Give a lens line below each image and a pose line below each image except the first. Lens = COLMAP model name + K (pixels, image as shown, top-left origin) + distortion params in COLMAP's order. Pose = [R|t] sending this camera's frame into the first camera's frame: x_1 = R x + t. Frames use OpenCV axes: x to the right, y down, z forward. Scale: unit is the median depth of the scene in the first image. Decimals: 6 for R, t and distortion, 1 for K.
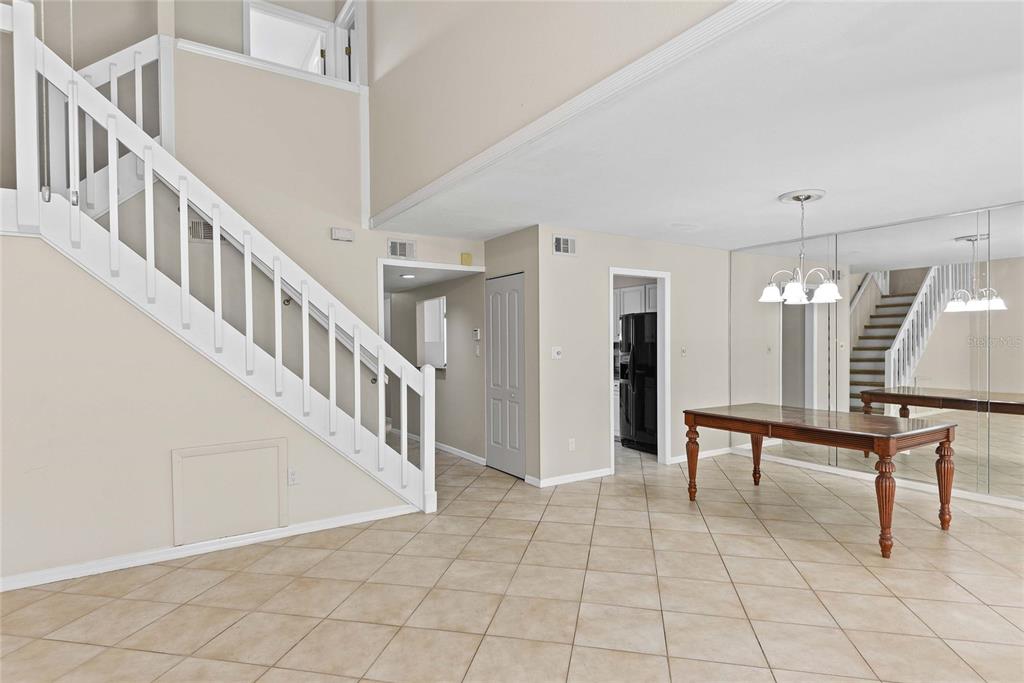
lens RADIAL K [[538.5, 0, 512.7], [0, 538.5, 346.8], [0, 0, 1]] dist [0.048040, -0.042100]
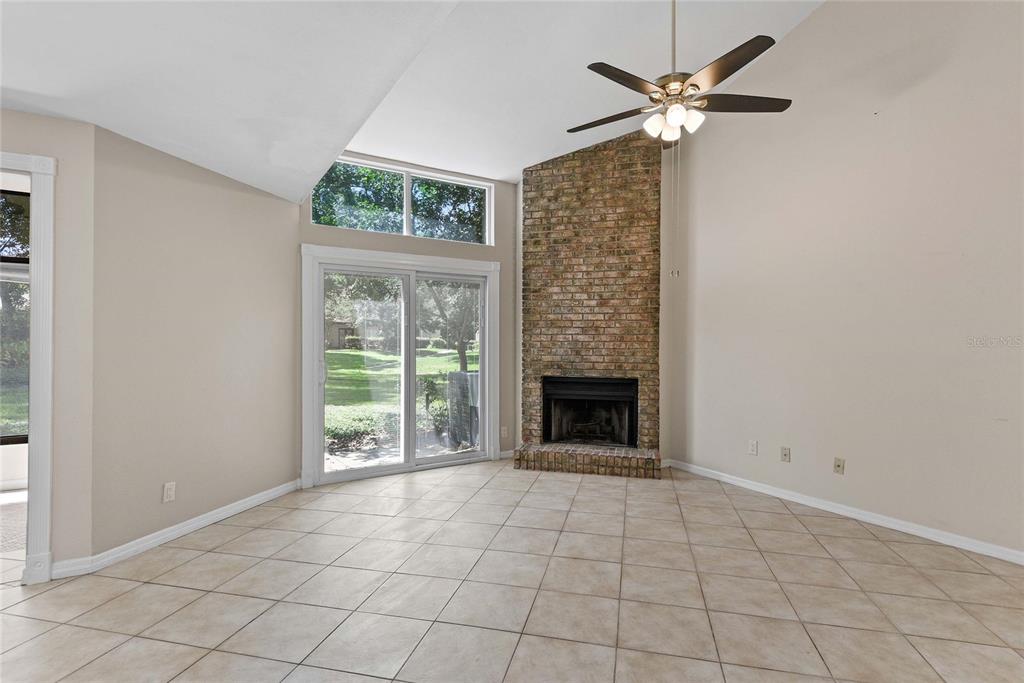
lens RADIAL K [[514.3, 0, 514.9], [0, 514.3, 338.5], [0, 0, 1]] dist [0.055049, -0.036026]
pose [[-0.999715, 0.002533, 0.023744, -0.033993], [0.002693, 0.999974, 0.006695, 0.005094], [-0.023726, 0.006757, -0.999696, 1.040976]]
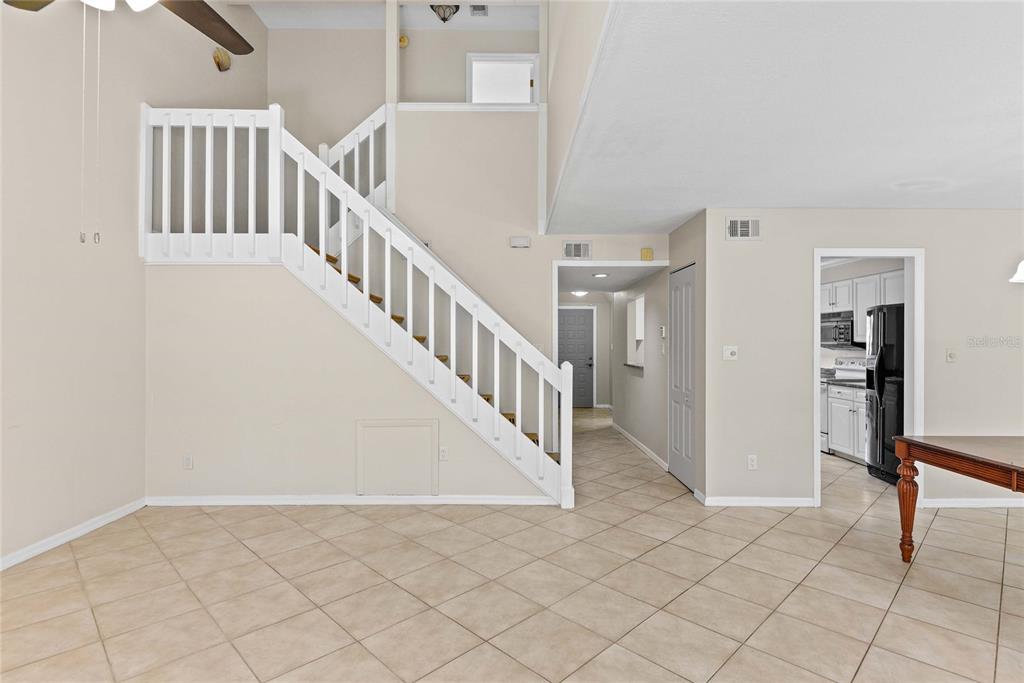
lens RADIAL K [[504.0, 0, 513.4], [0, 504.0, 338.8], [0, 0, 1]] dist [0.027749, -0.023581]
pose [[0.836523, 0.007745, -0.547876, 0.262176], [-0.013172, 0.999895, -0.005977, -0.003071], [0.547773, 0.012216, 0.836538, 0.143042]]
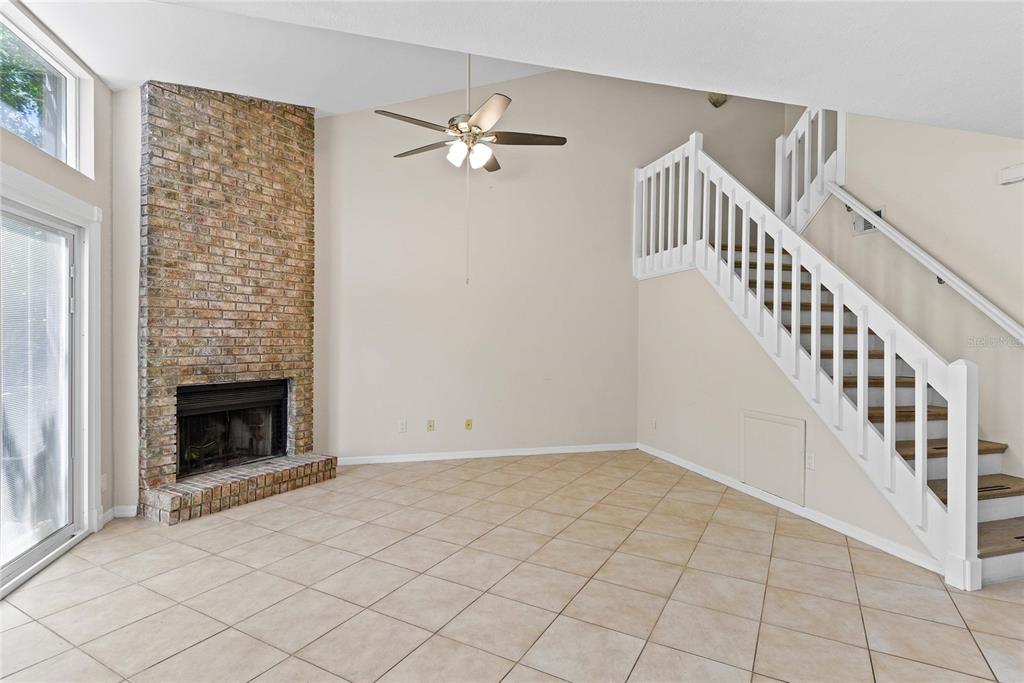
lens RADIAL K [[514.3, 0, 514.9], [0, 514.3, 338.5], [0, 0, 1]] dist [0.055049, -0.036026]
pose [[-0.300770, 0.005199, -0.953683, 0.569573], [-0.011501, 0.999893, 0.009078, 0.007651], [0.953627, 0.013699, -0.300678, 0.638497]]
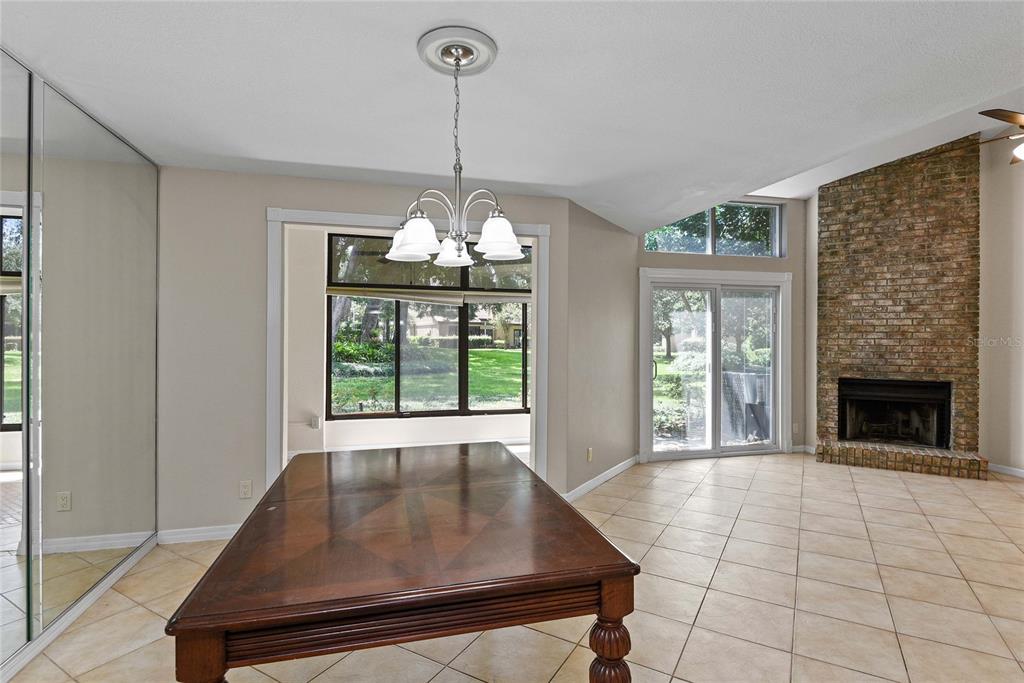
lens RADIAL K [[504.0, 0, 513.4], [0, 504.0, 338.8], [0, 0, 1]] dist [0.027749, -0.023581]
pose [[-0.948752, 0.003217, 0.316006, 0.294287], [0.005605, 0.999962, 0.006651, -0.008635], [-0.315973, 0.008081, -0.948734, 1.293193]]
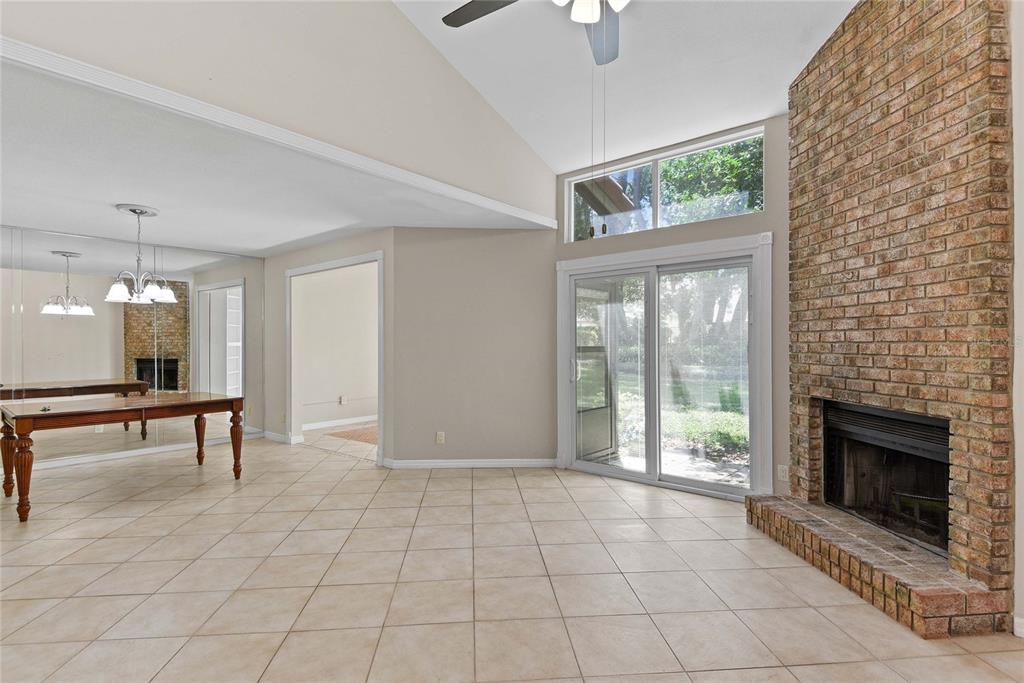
lens RADIAL K [[498.1, 0, 512.0], [0, 498.1, 341.5], [0, 0, 1]] dist [0.031128, -0.021321]
pose [[-0.284574, 0.010186, 0.958600, -0.641556], [0.013033, 0.999892, -0.006756, 0.017589], [-0.958565, 0.010571, -0.284676, 0.493267]]
